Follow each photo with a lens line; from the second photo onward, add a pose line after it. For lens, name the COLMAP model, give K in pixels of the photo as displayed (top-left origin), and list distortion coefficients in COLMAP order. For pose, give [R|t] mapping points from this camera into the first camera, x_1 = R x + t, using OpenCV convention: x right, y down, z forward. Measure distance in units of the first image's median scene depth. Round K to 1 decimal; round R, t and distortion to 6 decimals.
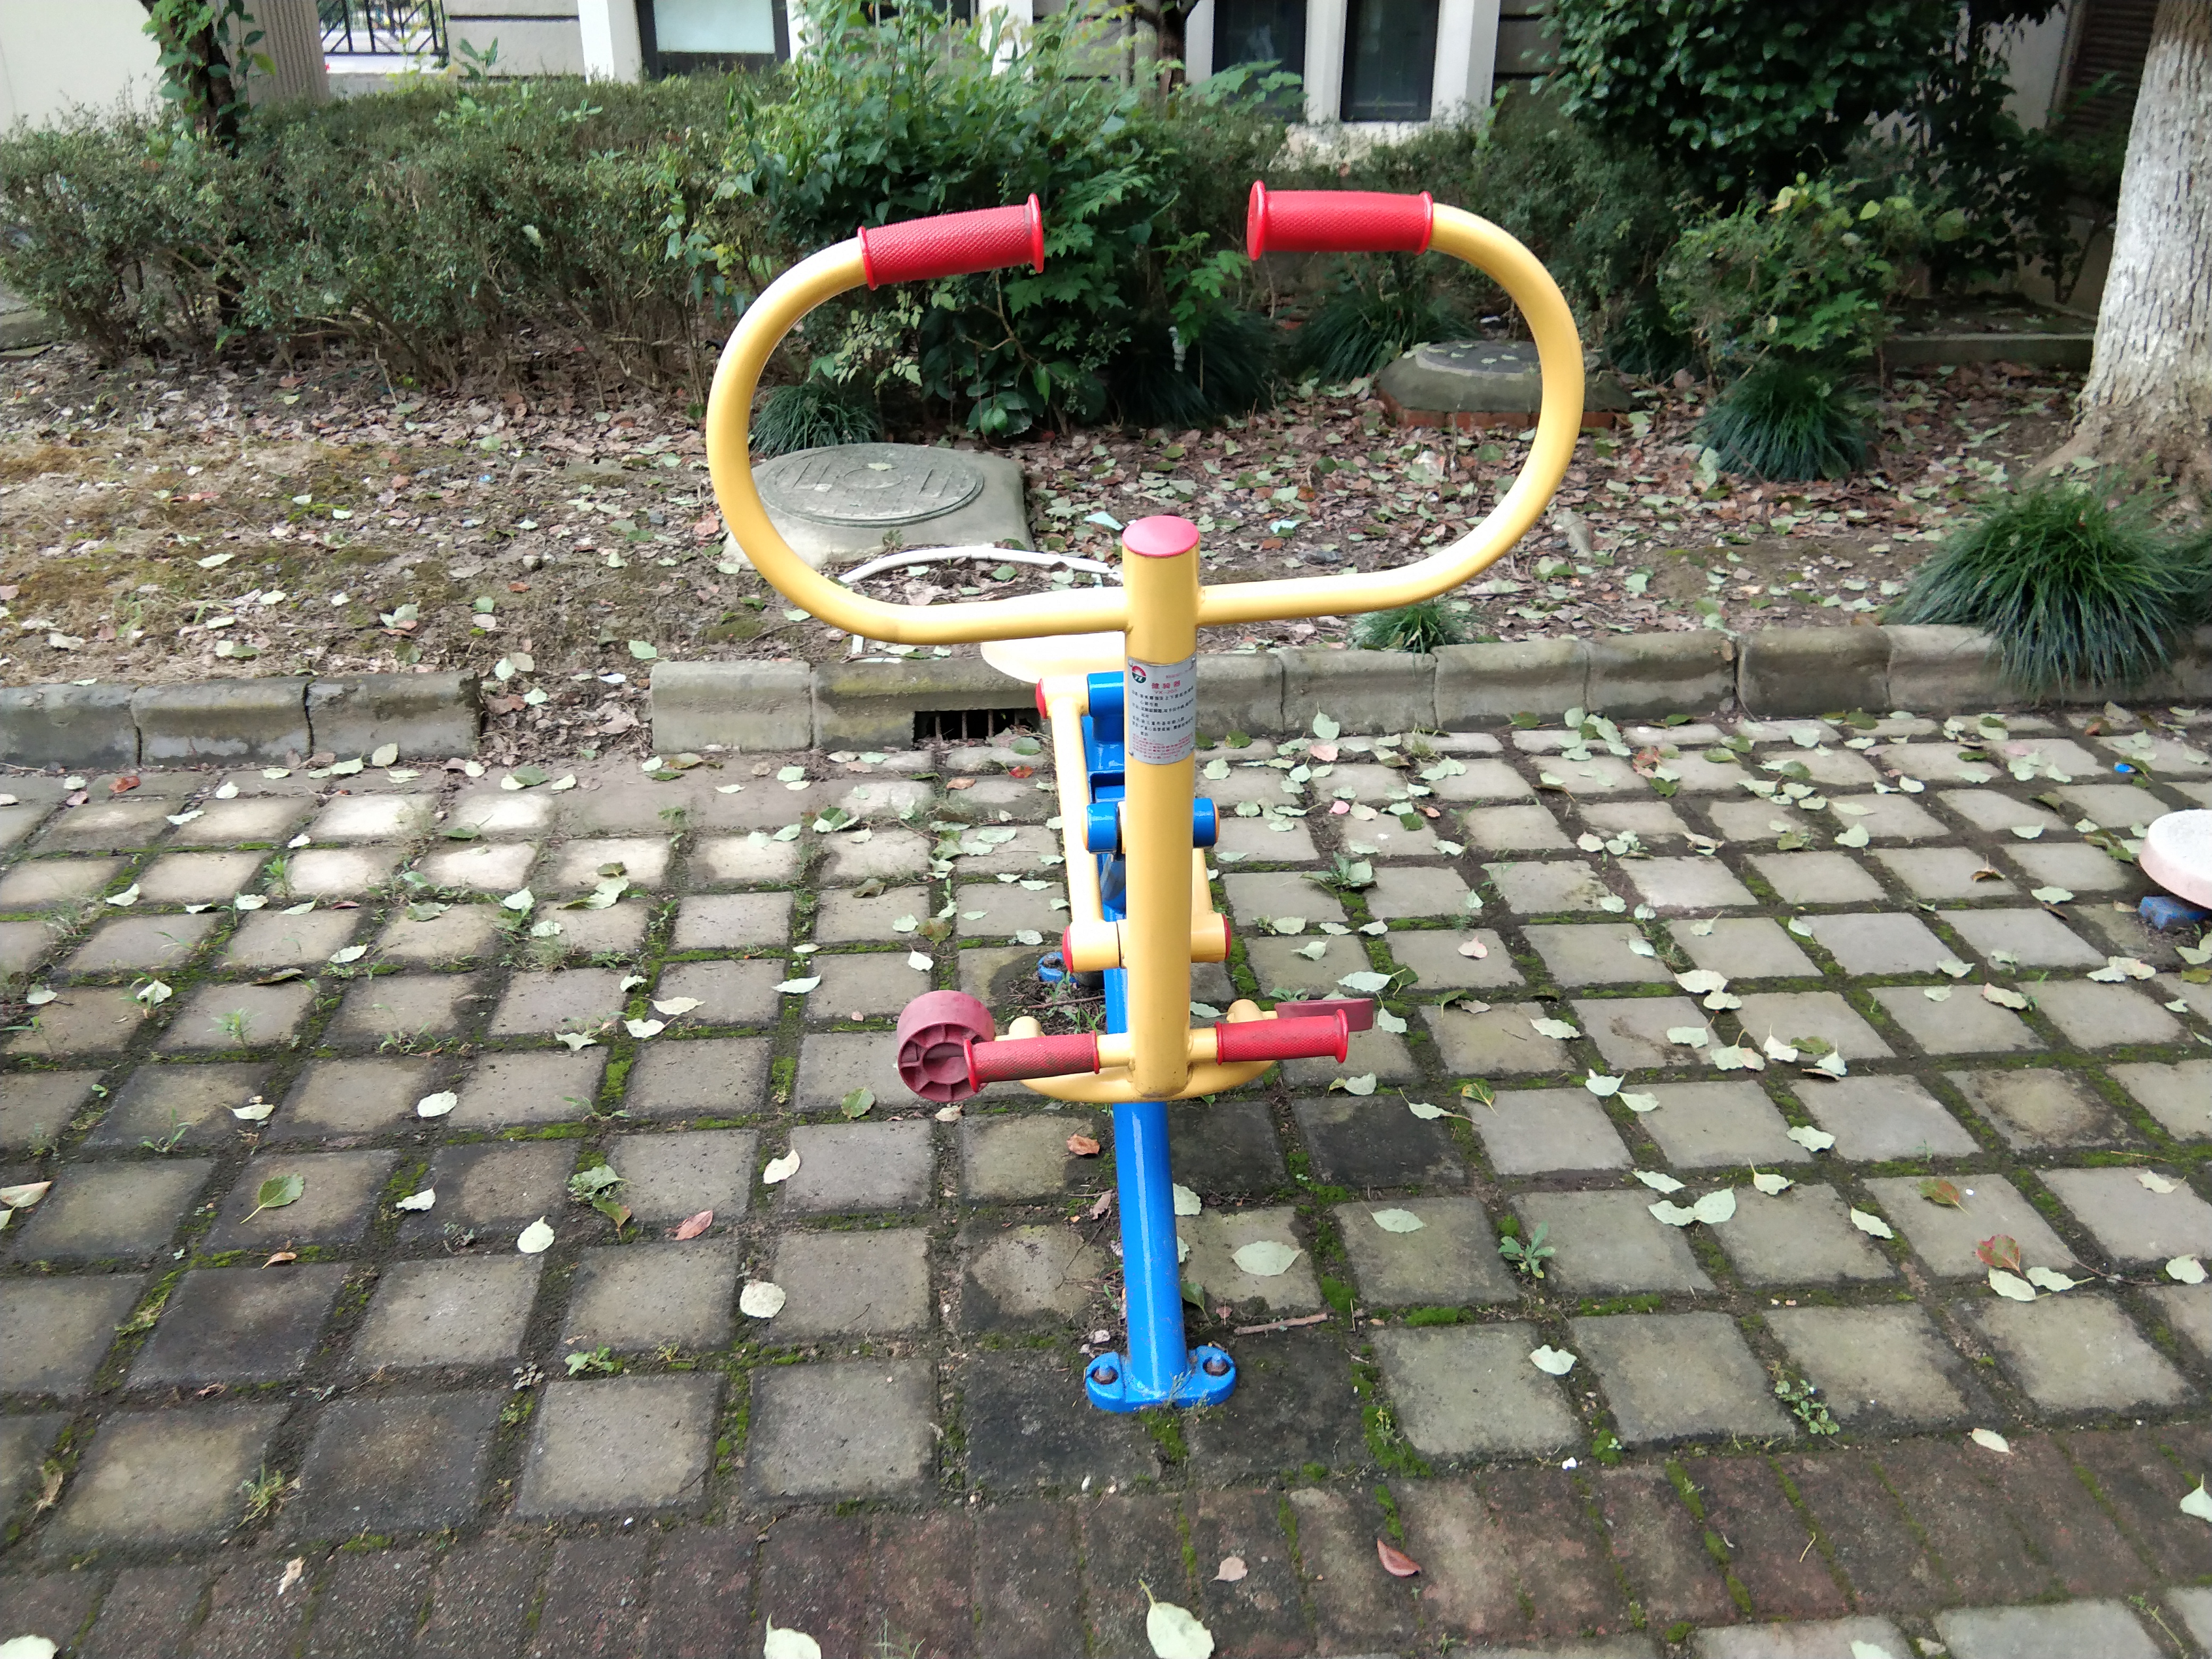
lens RADIAL K [[1789.6, 0, 1075.4], [0, 1789.6, 786.6], [0, 0, 1]] dist [0.094536, -0.136689]
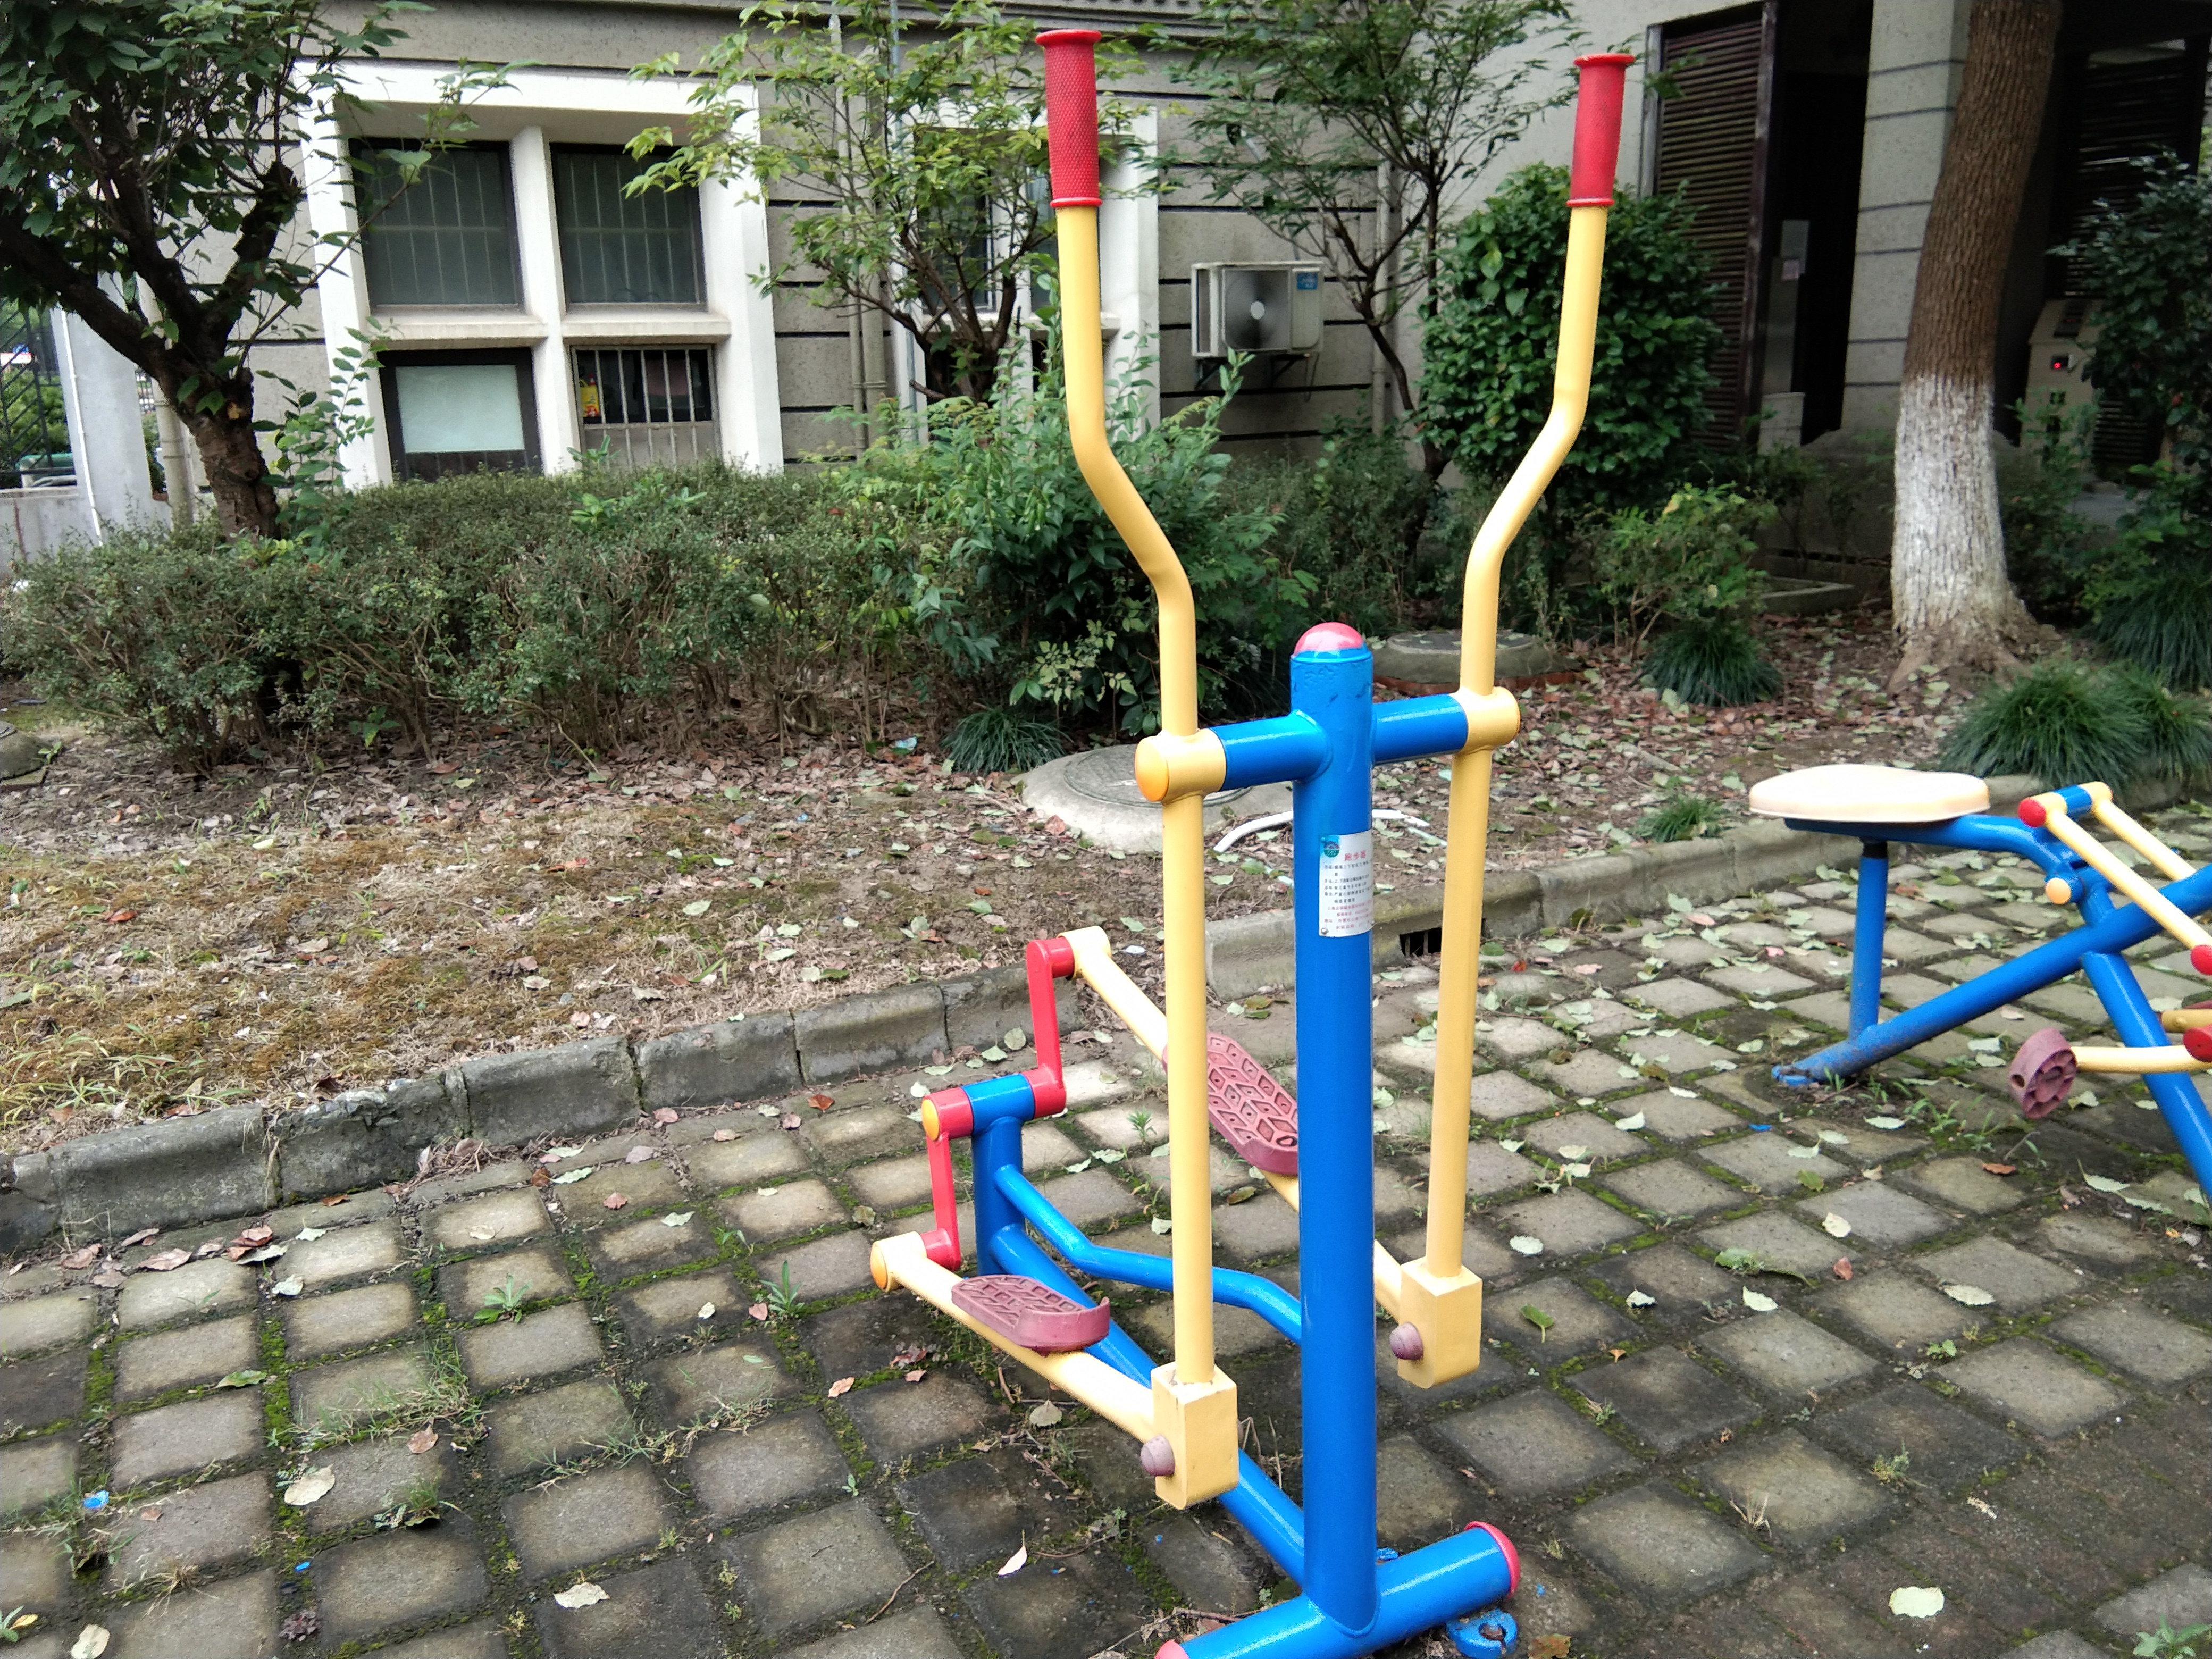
lens RADIAL K [[1789.6, 0, 1058.2], [0, 1789.6, 772.7], [0, 0, 1]] dist [0.094536, -0.136689]
pose [[0.931442, -0.111977, 0.346233, -0.692684], [0.178644, 0.969639, -0.166995, 0.011684], [-0.317021, 0.217399, 0.923166, -0.049661]]
